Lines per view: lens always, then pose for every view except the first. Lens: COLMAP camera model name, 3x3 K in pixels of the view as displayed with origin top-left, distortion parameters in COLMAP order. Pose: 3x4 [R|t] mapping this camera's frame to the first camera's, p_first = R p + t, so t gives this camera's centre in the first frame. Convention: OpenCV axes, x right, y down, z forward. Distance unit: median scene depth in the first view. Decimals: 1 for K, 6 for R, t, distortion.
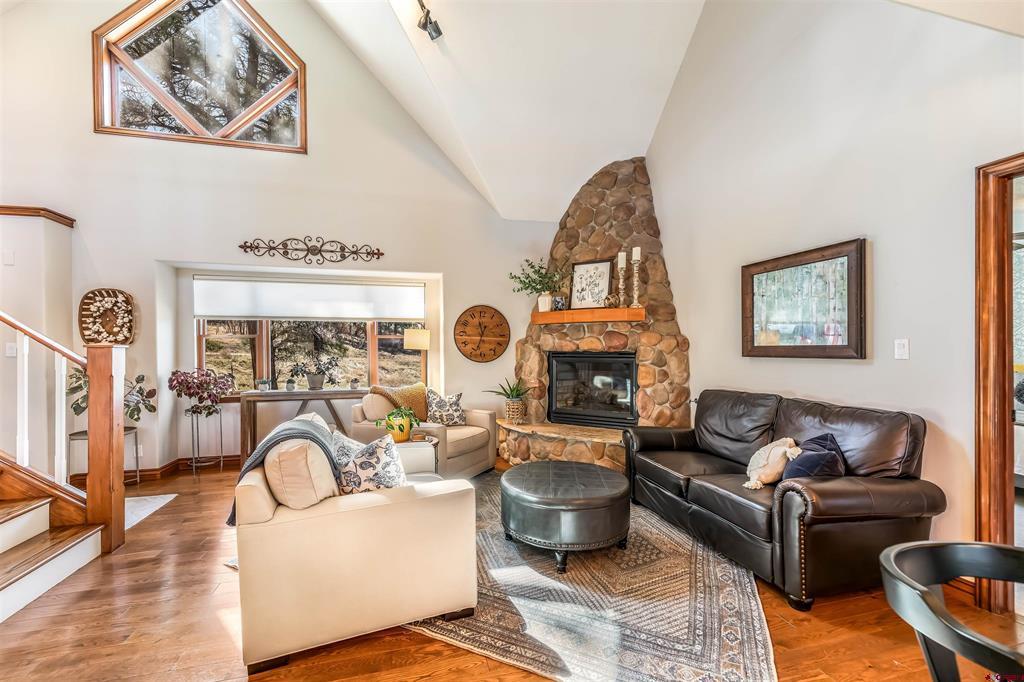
lens RADIAL K [[420.2, 0, 502.7], [0, 420.2, 351.0], [0, 0, 1]] dist [-0.004585, 0.001371]
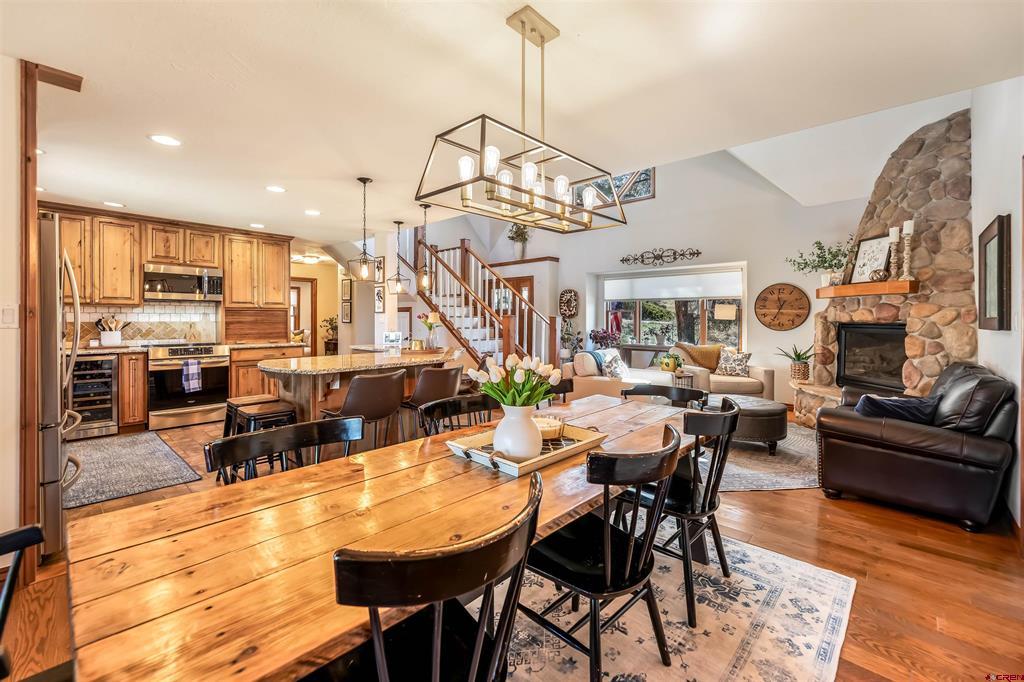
lens RADIAL K [[420.2, 0, 513.9], [0, 420.2, 323.1], [0, 0, 1]] dist [-0.004585, 0.001371]
pose [[0.539632, 0.014274, -0.841780, 0.648795], [-0.013379, 0.999875, 0.008378, 0.005671], [0.841794, 0.006742, 0.539756, -0.346793]]
